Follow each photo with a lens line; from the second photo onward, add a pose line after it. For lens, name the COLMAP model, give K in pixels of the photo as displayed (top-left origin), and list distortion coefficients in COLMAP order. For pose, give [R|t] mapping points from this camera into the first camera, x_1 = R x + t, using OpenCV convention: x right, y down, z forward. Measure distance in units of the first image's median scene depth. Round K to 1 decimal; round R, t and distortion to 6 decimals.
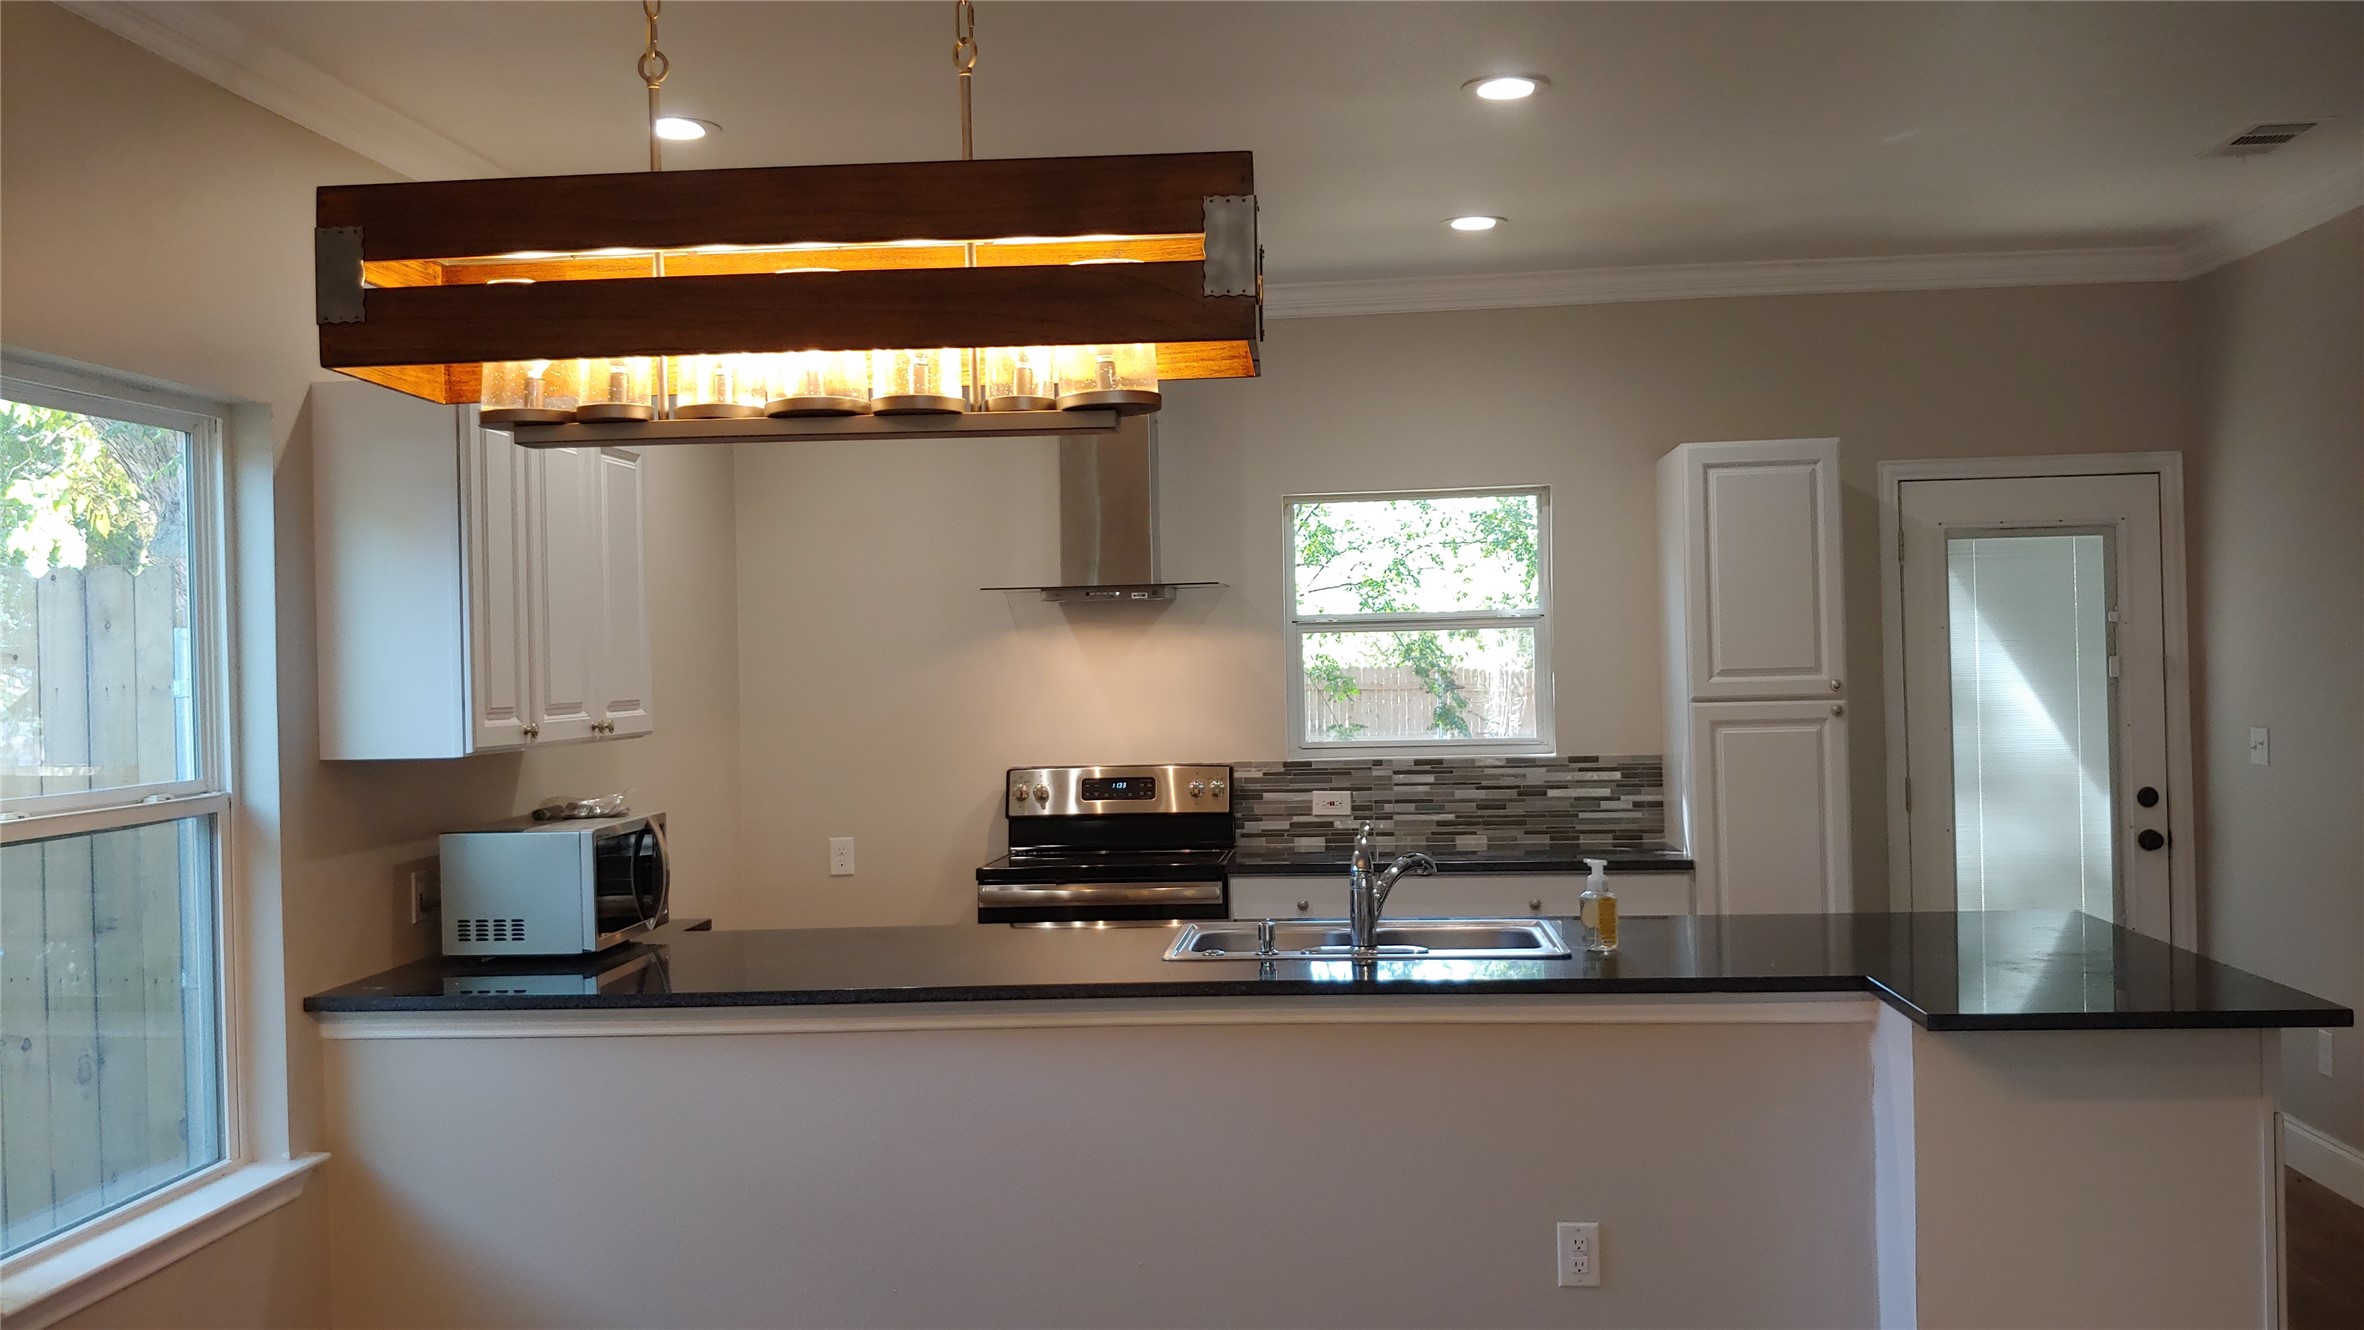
lens RADIAL K [[2080.9, 0, 1214.9], [0, 2080.9, 667.2], [0, 0, 1]] dist [0.102110, -0.264061]
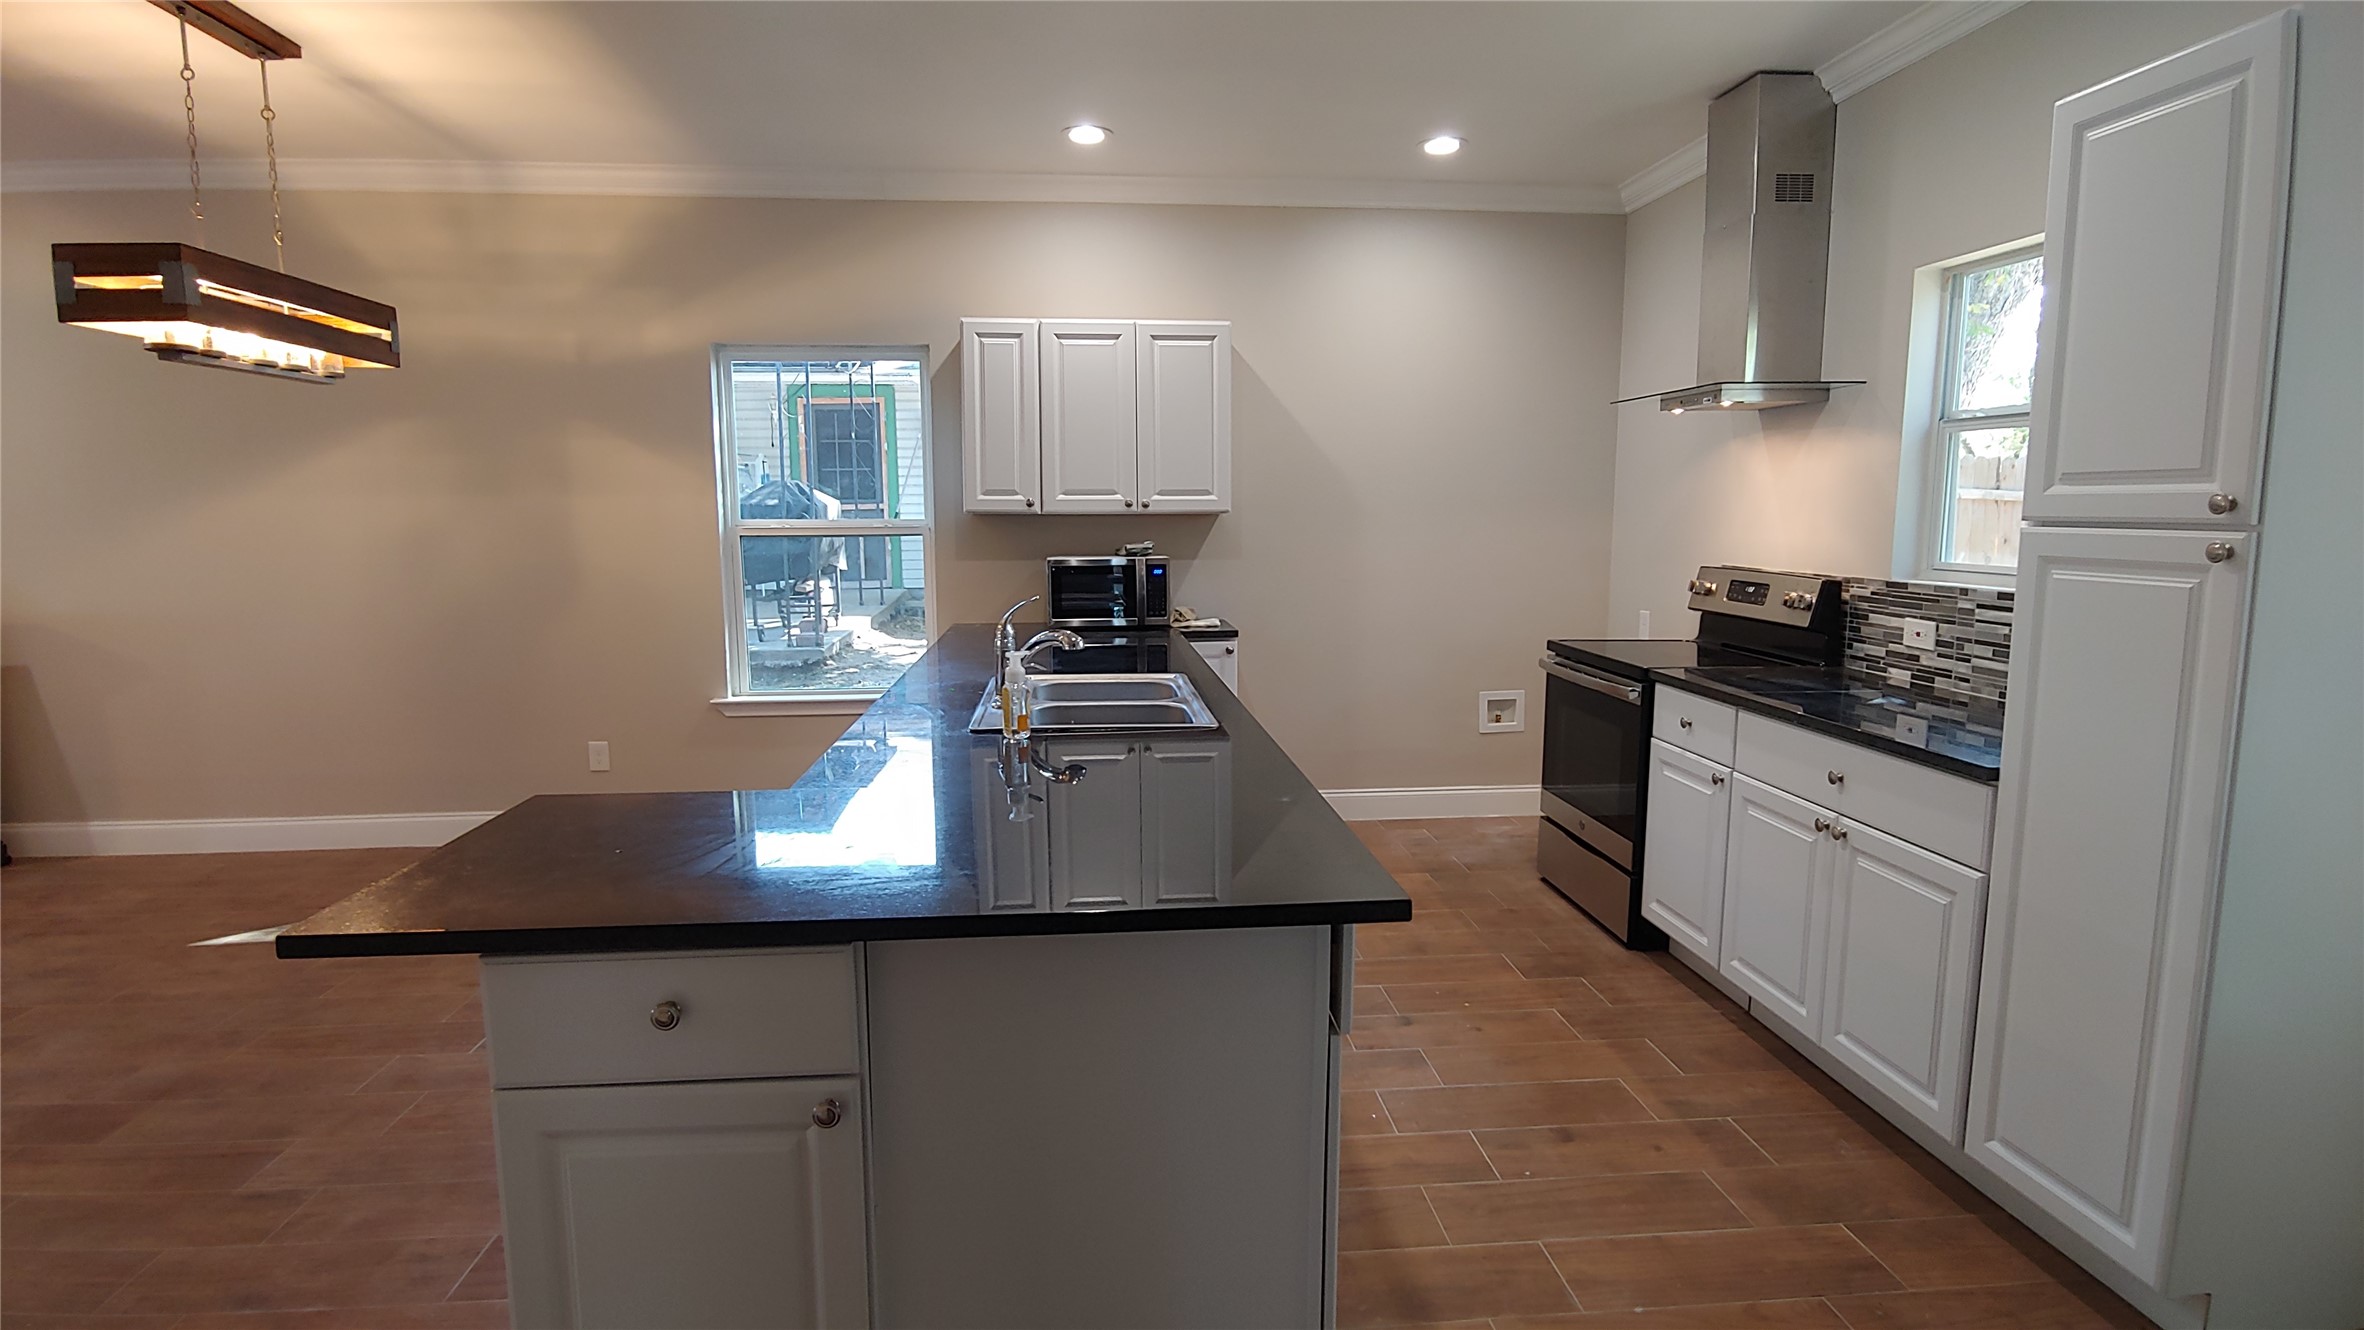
lens RADIAL K [[1219.1, 0, 1176.2], [0, 1219.1, 657.6], [0, 0, 1]] dist [-0.025963, -0.000343]
pose [[0.161564, 0.146822, -0.975879, 0.493634], [-0.006347, 0.989005, 0.147746, 0.003691], [0.986842, -0.017676, 0.160720, 0.621265]]
